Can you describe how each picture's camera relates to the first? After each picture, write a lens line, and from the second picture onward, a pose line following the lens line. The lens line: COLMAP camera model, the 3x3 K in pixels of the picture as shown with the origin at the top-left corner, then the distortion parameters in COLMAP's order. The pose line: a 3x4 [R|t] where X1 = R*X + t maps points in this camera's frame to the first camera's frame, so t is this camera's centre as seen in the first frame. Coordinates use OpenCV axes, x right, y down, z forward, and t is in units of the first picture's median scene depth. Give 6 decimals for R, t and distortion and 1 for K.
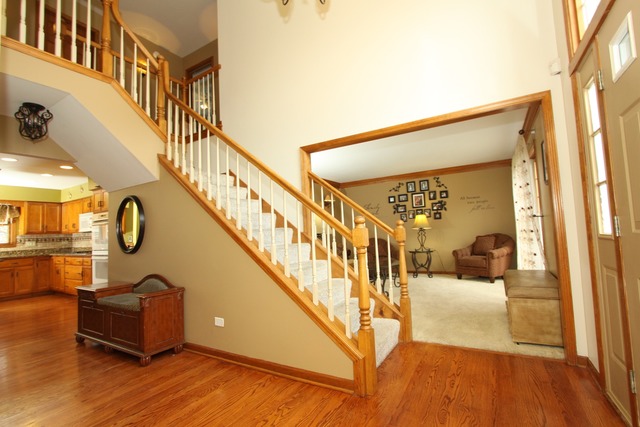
lens RADIAL K [[294.4, 0, 321.5], [0, 294.4, 209.2], [0, 0, 1]] dist [-0.005597, -0.000287]
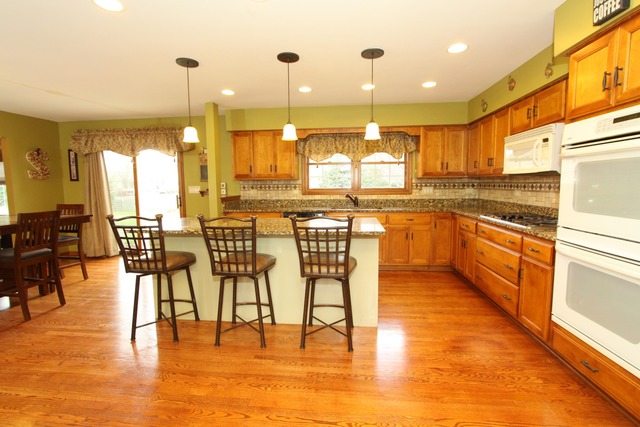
lens RADIAL K [[294.4, 0, 320.8], [0, 294.4, 212.3], [0, 0, 1]] dist [-0.005597, -0.000287]
pose [[0.426137, 0.121331, -0.896485, -0.491743], [0.054026, 0.985784, 0.159097, 0.047058], [0.903044, -0.116230, 0.413524, 0.498042]]
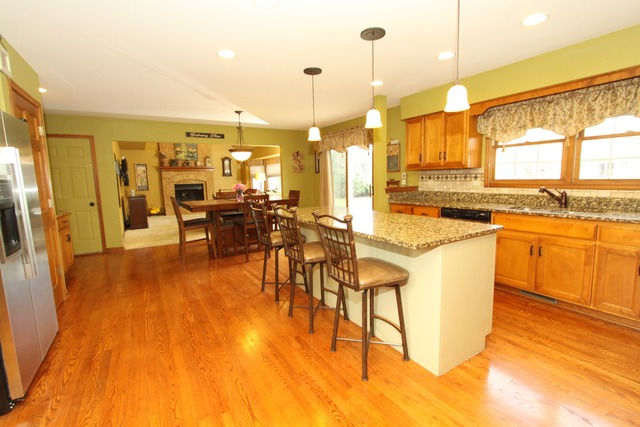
lens RADIAL K [[294.4, 0, 319.6], [0, 294.4, 213.8], [0, 0, 1]] dist [-0.005597, -0.000287]
pose [[-0.451782, 0.161099, -0.877462, -0.522333], [0.102359, 0.986426, 0.128403, 0.064804], [0.886237, -0.031806, -0.462139, 0.768973]]
